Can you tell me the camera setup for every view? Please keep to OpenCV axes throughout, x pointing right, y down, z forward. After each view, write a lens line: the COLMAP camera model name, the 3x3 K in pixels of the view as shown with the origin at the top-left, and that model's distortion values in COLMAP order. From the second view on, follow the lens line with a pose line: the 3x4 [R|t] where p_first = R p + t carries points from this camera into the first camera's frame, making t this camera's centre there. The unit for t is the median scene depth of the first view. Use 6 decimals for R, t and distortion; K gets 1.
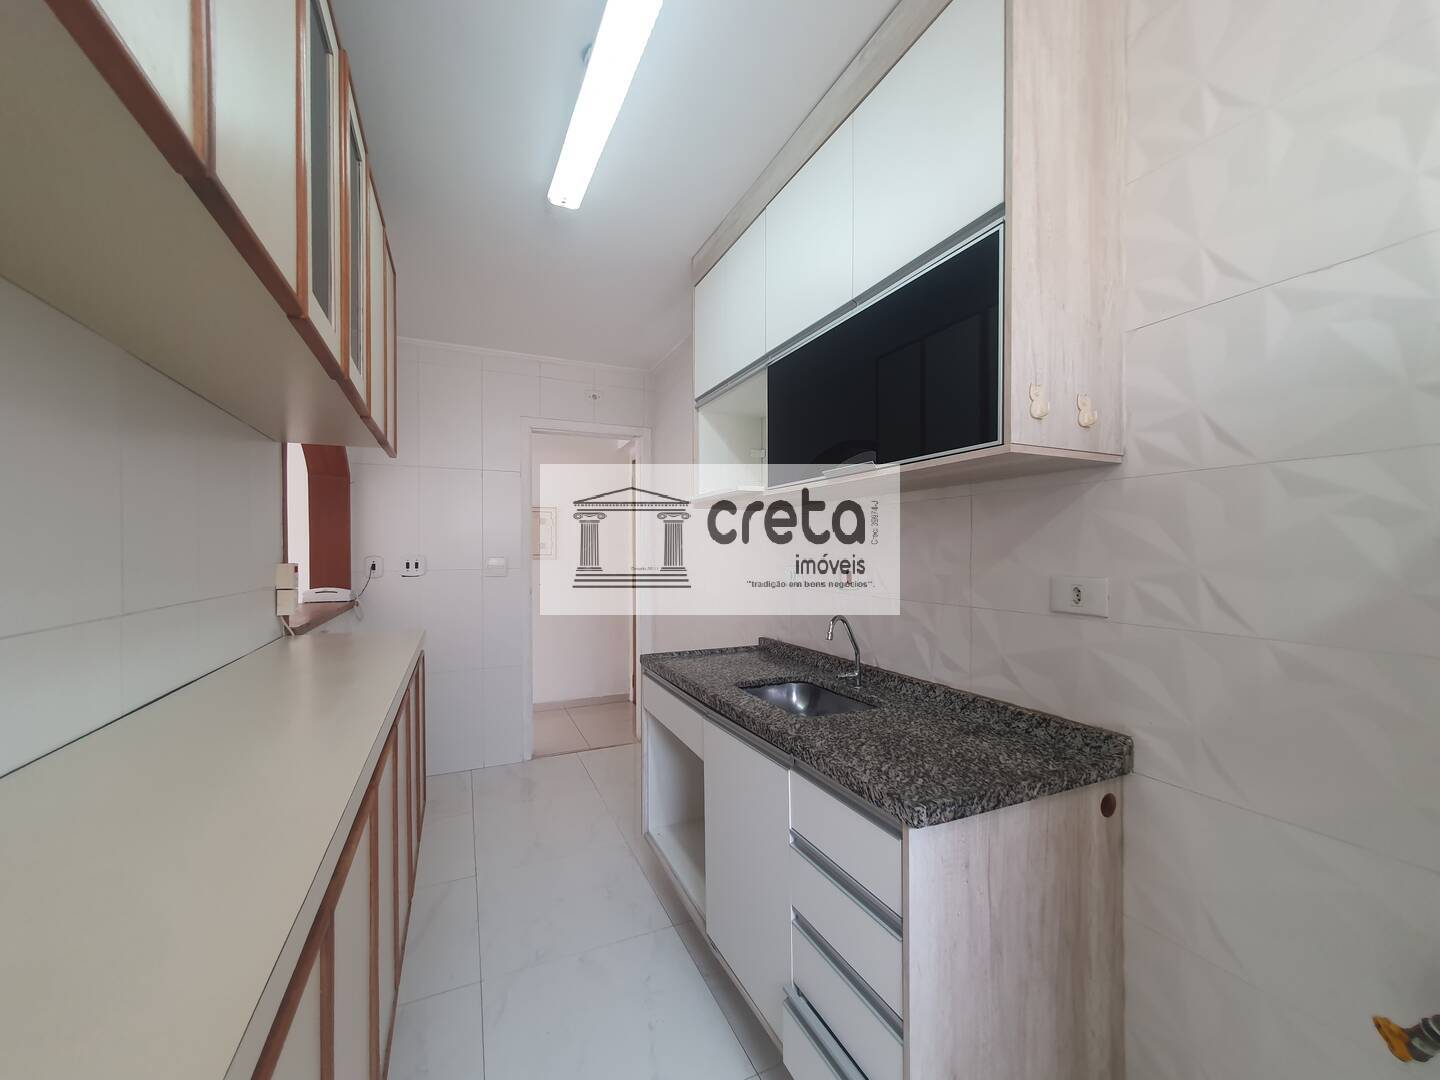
lens RADIAL K [[579.1, 0, 724.1], [0, 579.1, 554.1], [0, 0, 1]] dist [0.010472, 0.000135]
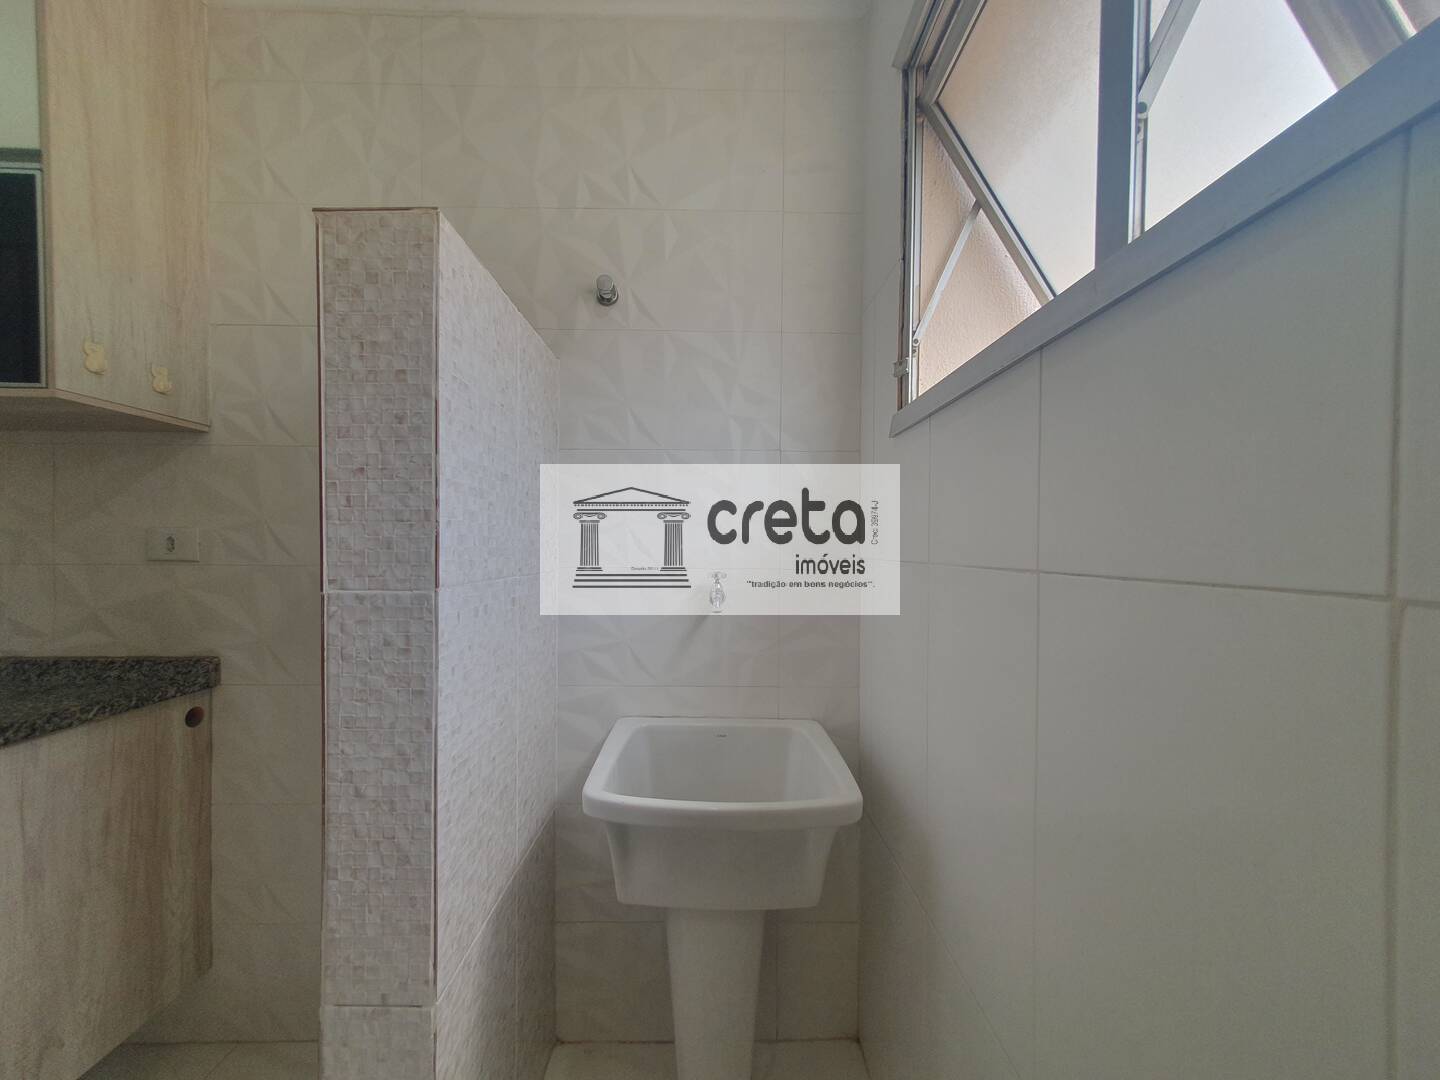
lens RADIAL K [[571.1, 0, 721.6], [0, 571.1, 558.3], [0, 0, 1]] dist [0.010406, -0.000055]
pose [[0.425736, -0.007999, 0.904812, 0.054724], [0.002664, 0.999968, 0.007587, 0.100517], [-0.904844, -0.000820, 0.425743, -0.479011]]
